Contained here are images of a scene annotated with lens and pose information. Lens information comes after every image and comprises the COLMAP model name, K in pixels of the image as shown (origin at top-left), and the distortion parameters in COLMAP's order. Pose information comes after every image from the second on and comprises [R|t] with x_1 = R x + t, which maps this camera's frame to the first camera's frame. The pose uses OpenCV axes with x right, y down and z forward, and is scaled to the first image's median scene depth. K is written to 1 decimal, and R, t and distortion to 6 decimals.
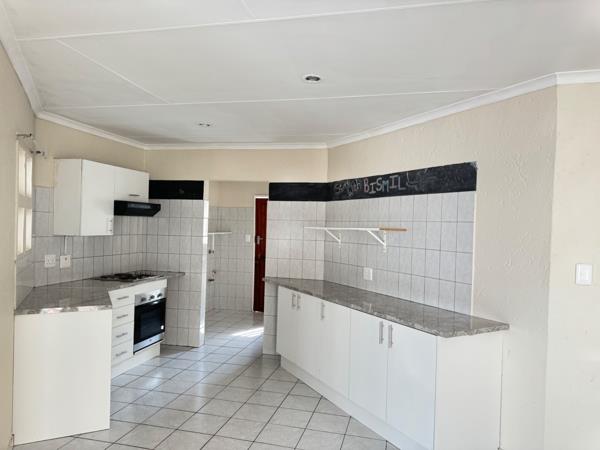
lens RADIAL K [[422.1, 0, 300.0], [0, 422.1, 225.0], [0, 0, 1]] dist [0.144397, -0.259755]
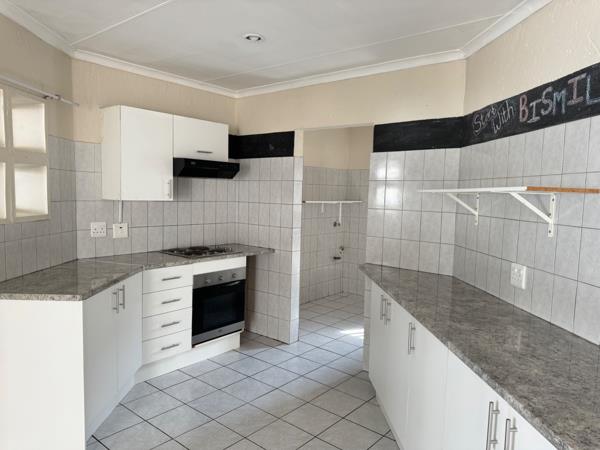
lens RADIAL K [[421.7, 0, 296.6], [0, 421.7, 225.2], [0, 0, 1]] dist [0.071892, -0.099127]
pose [[0.897035, 0.030982, -0.440872, 0.130216], [-0.001259, 0.997715, 0.067553, 0.014487], [0.441958, -0.060042, 0.895024, 0.360017]]
